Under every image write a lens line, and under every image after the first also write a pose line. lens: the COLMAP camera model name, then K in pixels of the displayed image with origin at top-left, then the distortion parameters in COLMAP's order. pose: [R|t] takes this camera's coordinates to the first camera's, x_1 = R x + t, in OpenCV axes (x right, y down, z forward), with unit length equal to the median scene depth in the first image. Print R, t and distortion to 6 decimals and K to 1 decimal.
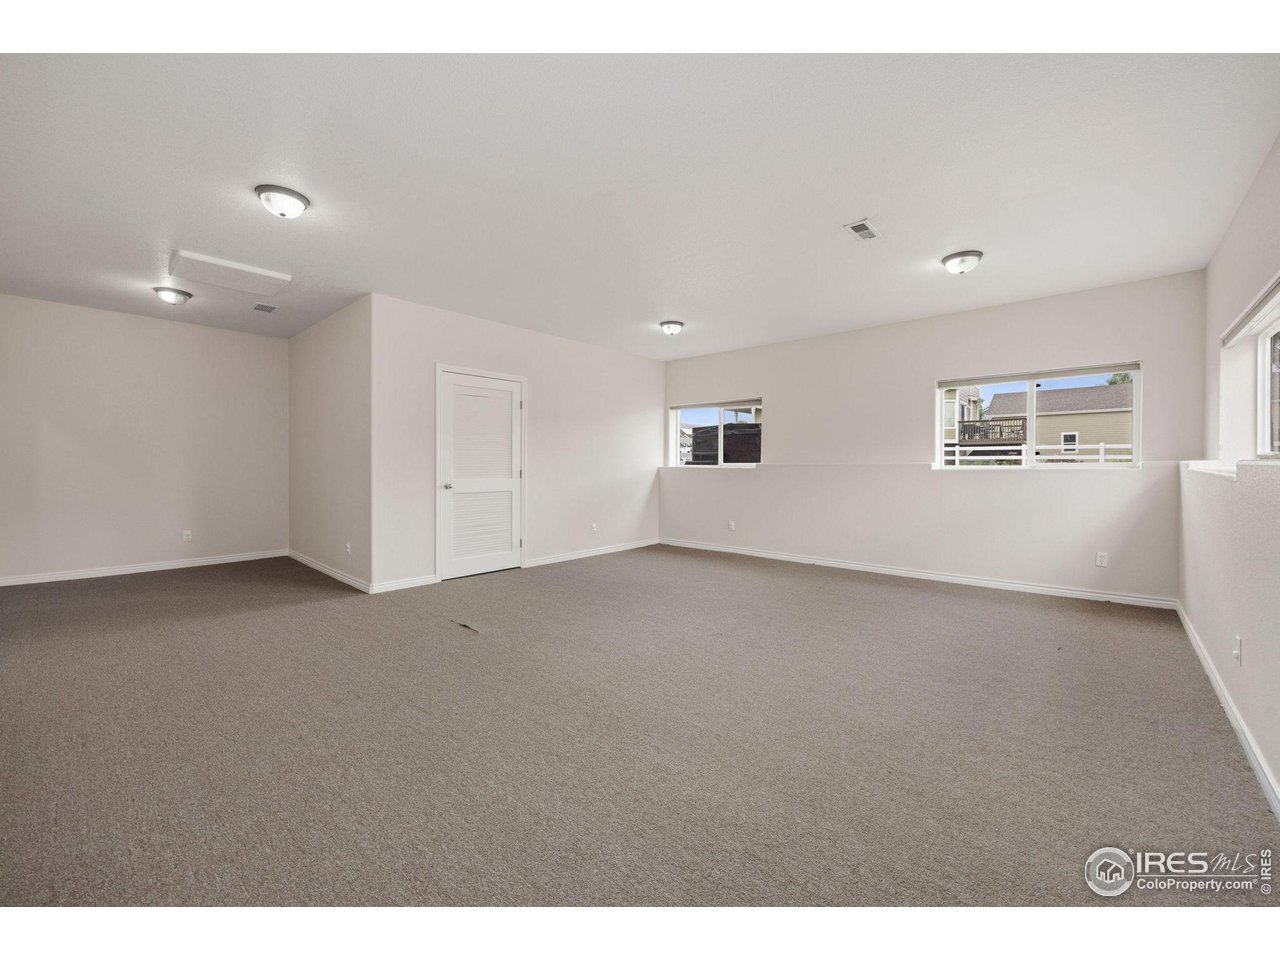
lens RADIAL K [[515.9, 0, 643.4], [0, 515.9, 471.5], [0, 0, 1]] dist [-0.001302, -0.000446]
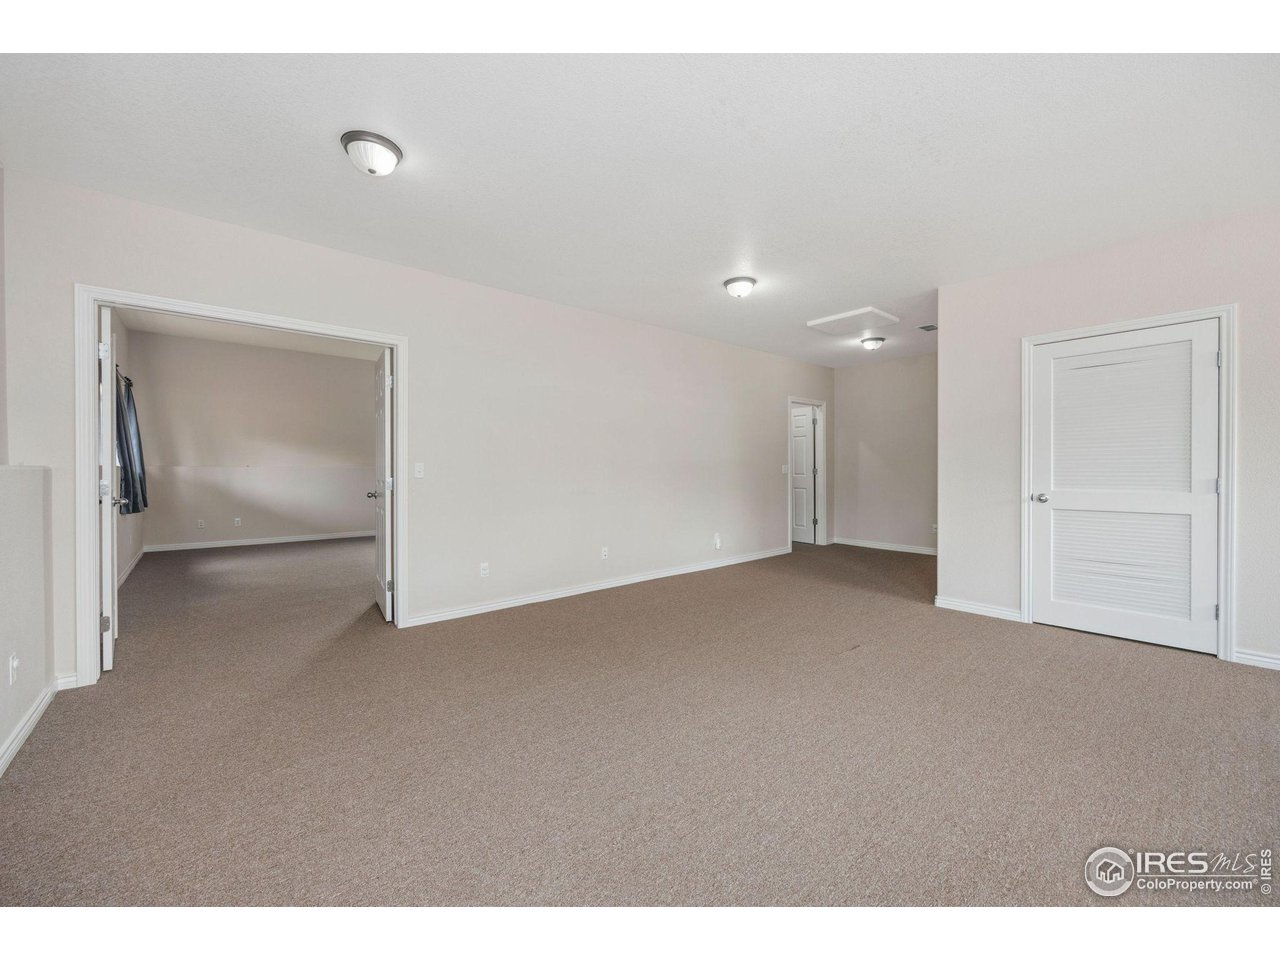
lens RADIAL K [[515.9, 0, 644.7], [0, 515.9, 474.4], [0, 0, 1]] dist [-0.001302, -0.000446]
pose [[-0.129055, 0.009024, -0.991596, 0.437464], [-0.009054, 0.999906, 0.010278, -0.008825], [0.991596, 0.010305, -0.128961, 0.535171]]
